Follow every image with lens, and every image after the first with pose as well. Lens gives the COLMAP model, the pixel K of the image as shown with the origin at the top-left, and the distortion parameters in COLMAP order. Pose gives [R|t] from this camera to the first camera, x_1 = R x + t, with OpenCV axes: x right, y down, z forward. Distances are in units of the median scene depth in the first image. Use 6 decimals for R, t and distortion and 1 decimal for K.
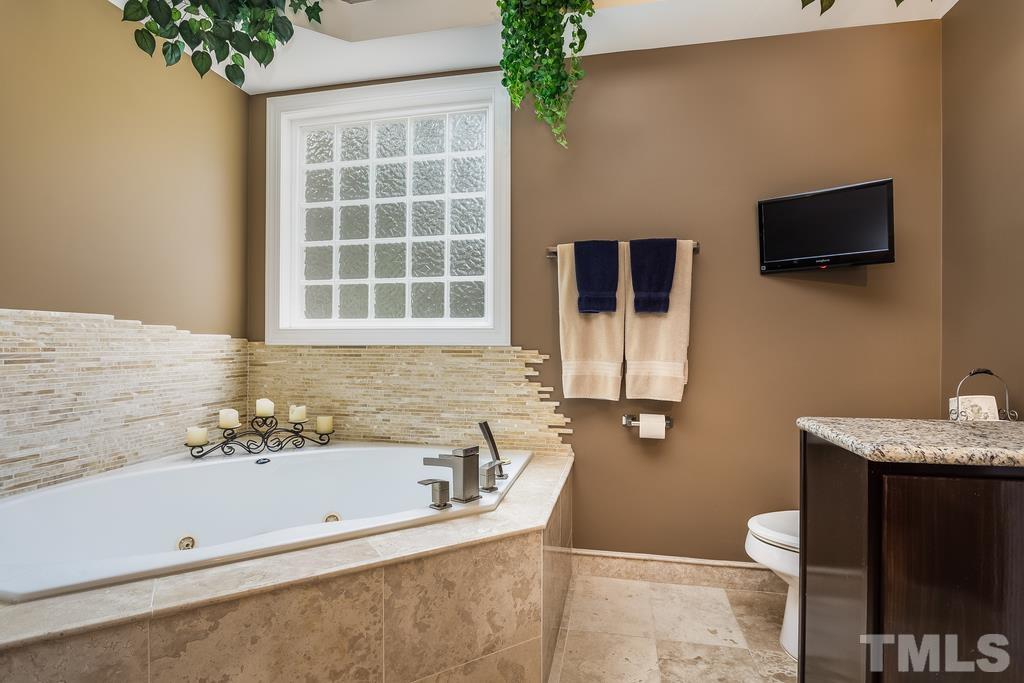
lens RADIAL K [[492.9, 0, 509.2], [0, 492.9, 342.8], [0, 0, 1]] dist [-0.014179, 0.000784]
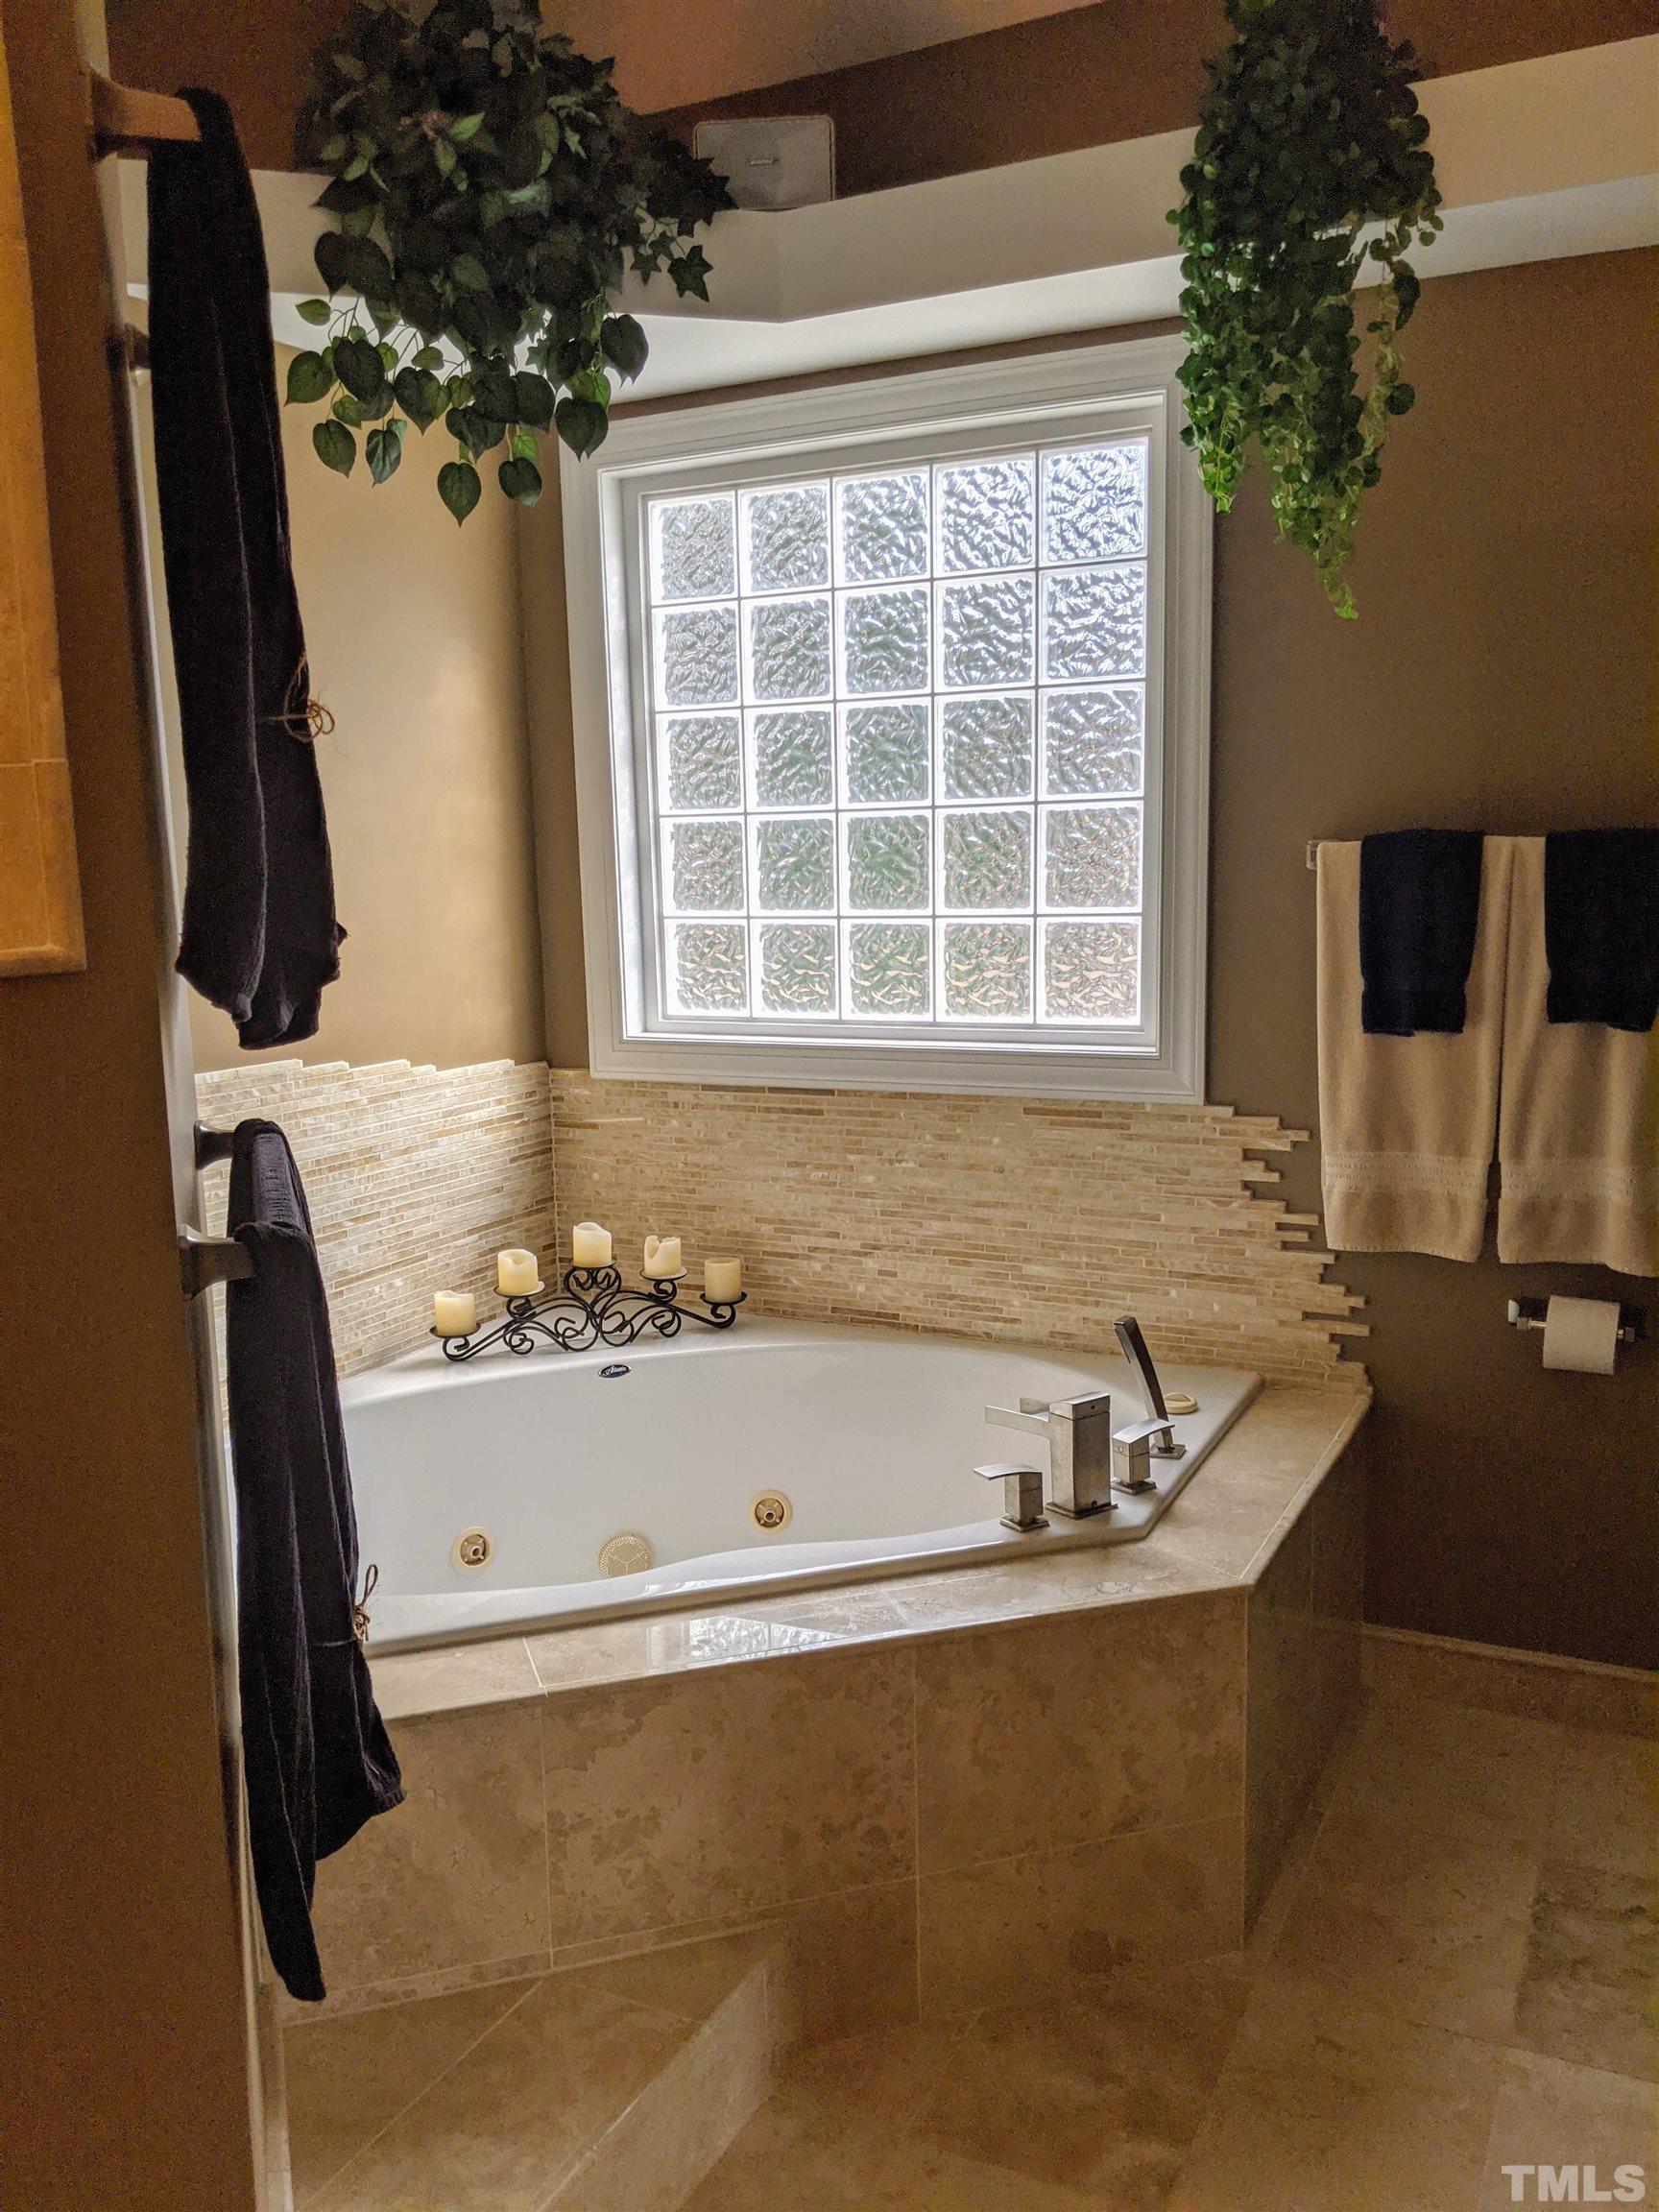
lens RADIAL K [[1760.6, 0, 834.6], [0, 1760.6, 1099.1], [0, 0, 1]] dist [0.052184, -0.061421]
pose [[0.969899, 0.012668, -0.243179, 0.064932], [0.024330, 0.988607, 0.148538, -0.234399], [0.242290, -0.149983, 0.958541, -0.429178]]
